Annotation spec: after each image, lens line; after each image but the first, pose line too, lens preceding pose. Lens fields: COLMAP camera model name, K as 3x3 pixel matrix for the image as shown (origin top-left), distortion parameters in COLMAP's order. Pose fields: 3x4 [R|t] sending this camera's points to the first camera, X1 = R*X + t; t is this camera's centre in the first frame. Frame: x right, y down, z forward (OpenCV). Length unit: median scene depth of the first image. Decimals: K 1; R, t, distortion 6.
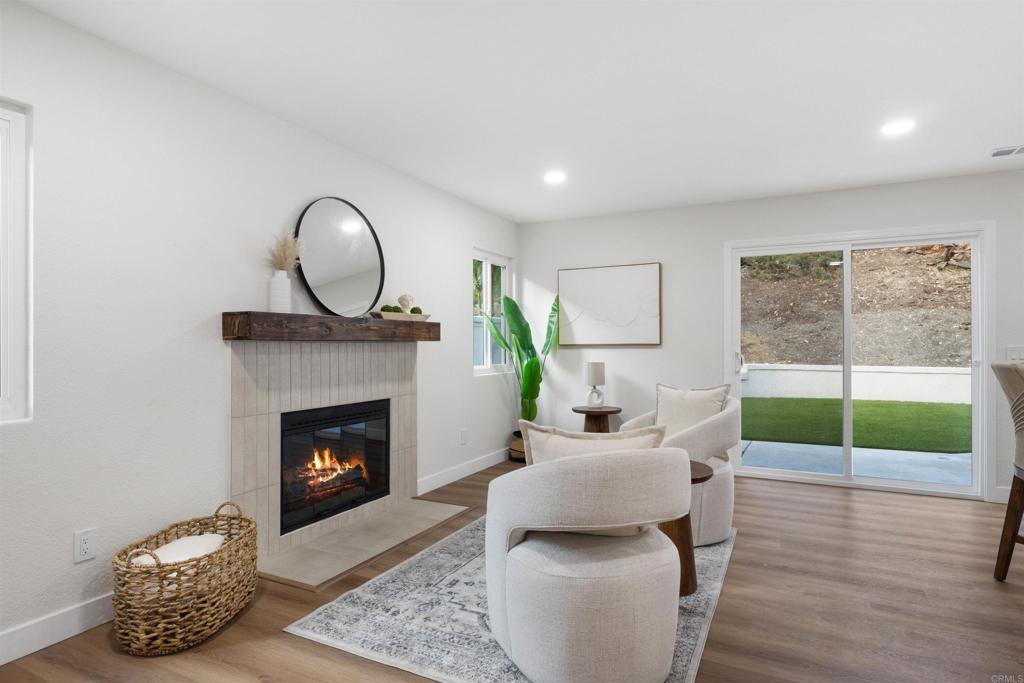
lens RADIAL K [[563.1, 0, 512.0], [0, 563.1, 341.5], [0, 0, 1]] dist [0.017353, 0.000169]
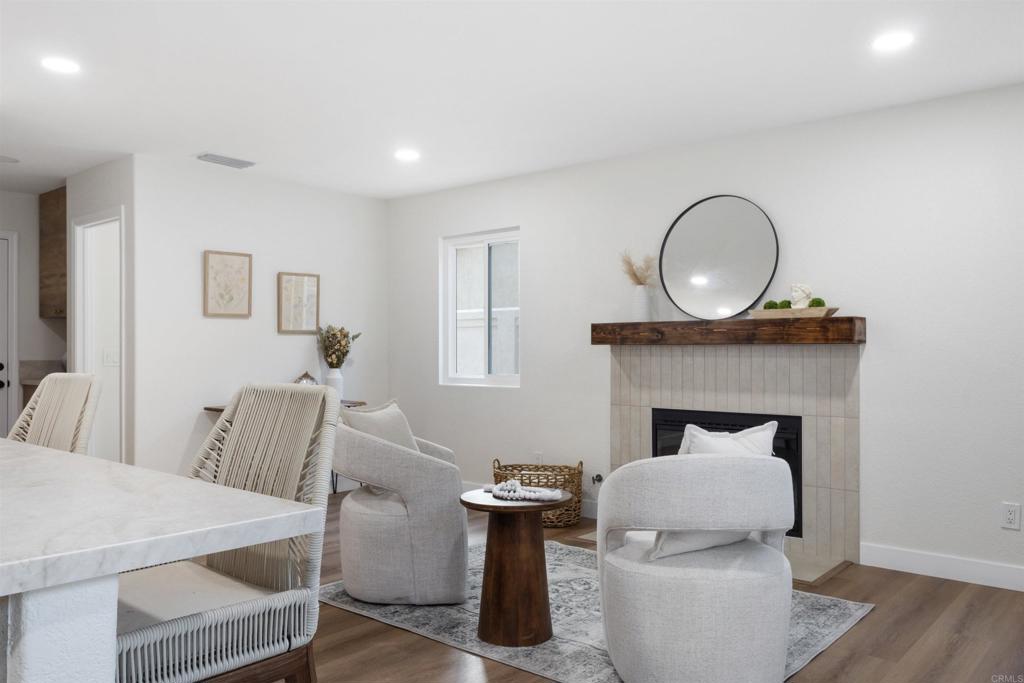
lens RADIAL K [[793.2, 0, 512.0], [0, 793.2, 341.5], [0, 0, 1]] dist [0.014044, -0.000369]
pose [[-0.243198, -0.005650, -0.969960, 1.147212], [0.007559, 0.999942, -0.007720, 0.001598], [0.969947, -0.009210, -0.243141, 1.040540]]
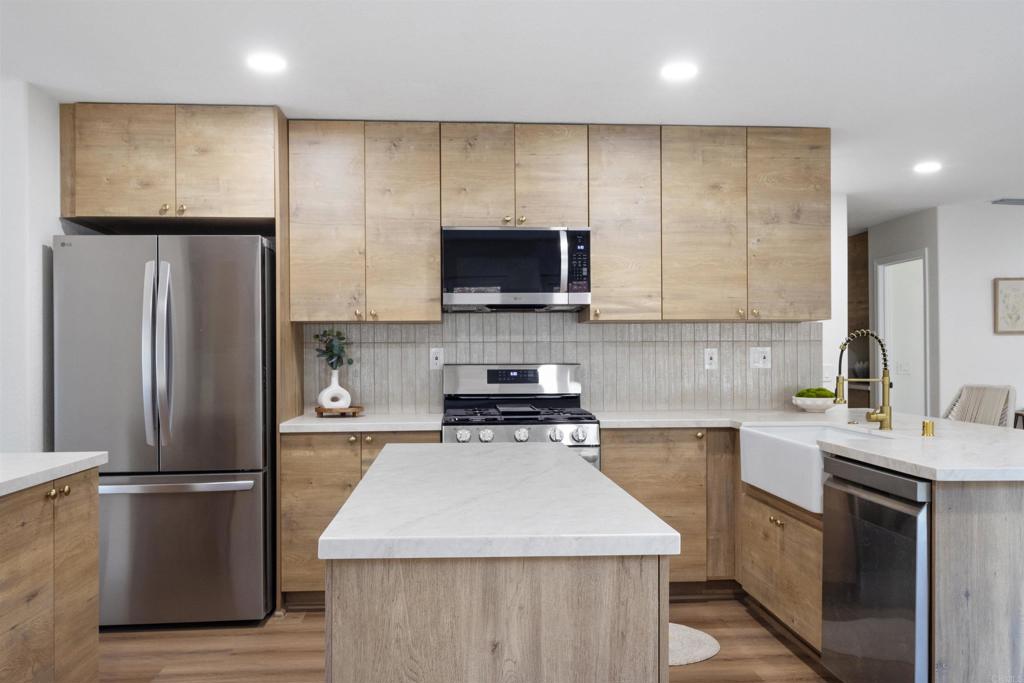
lens RADIAL K [[805.3, 0, 512.0], [0, 805.3, 341.5], [0, 0, 1]] dist [-0.000848, -0.004388]
pose [[-0.860641, -0.000142, -0.509212, 1.721928], [0.011117, 0.999756, -0.019069, -0.024793], [0.509091, -0.022072, -0.860430, 1.114382]]
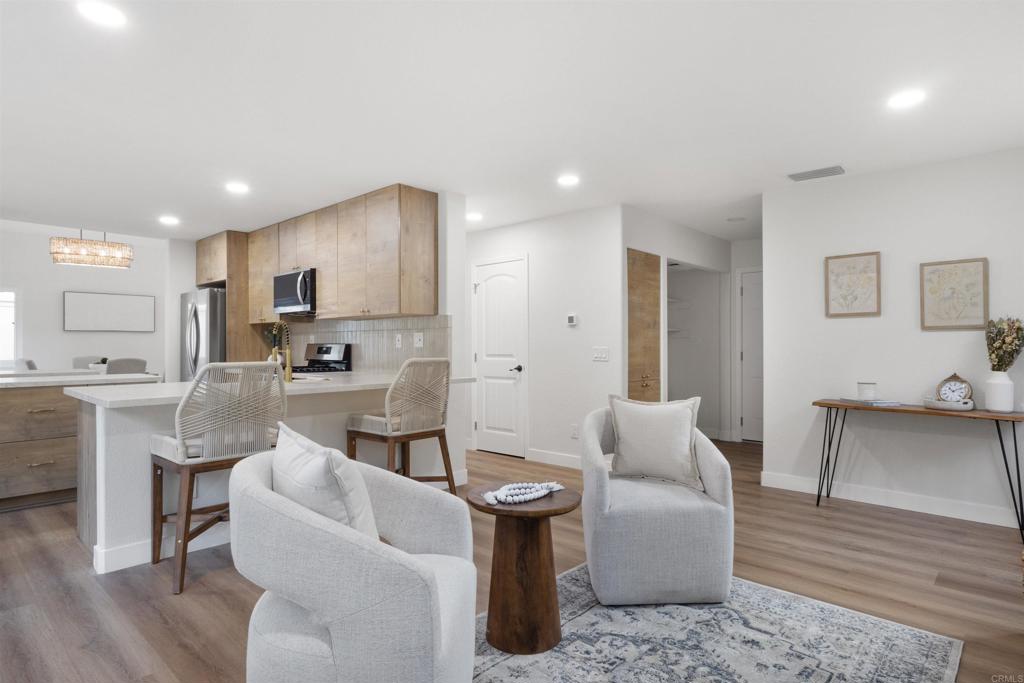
lens RADIAL K [[563.1, 0, 512.0], [0, 563.1, 341.5], [0, 0, 1]] dist [0.017353, 0.000169]
pose [[-0.961812, 0.004759, 0.273671, 0.050724], [0.000661, 0.999886, -0.015065, 0.006881], [-0.273711, -0.014309, -0.961705, 1.461106]]
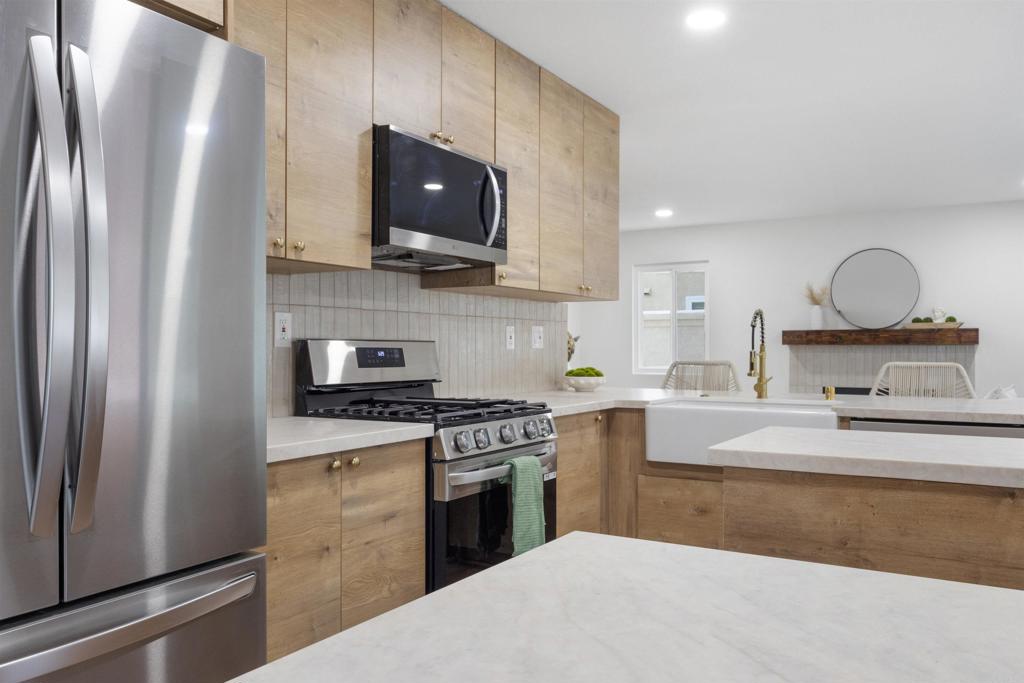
lens RADIAL K [[805.3, 0, 512.0], [0, 805.3, 341.5], [0, 0, 1]] dist [-0.000848, -0.004388]
pose [[-0.064686, -0.005047, -0.997893, 1.969842], [0.006965, 0.999961, -0.005509, -0.004931], [0.997881, -0.007307, -0.064648, 0.194716]]
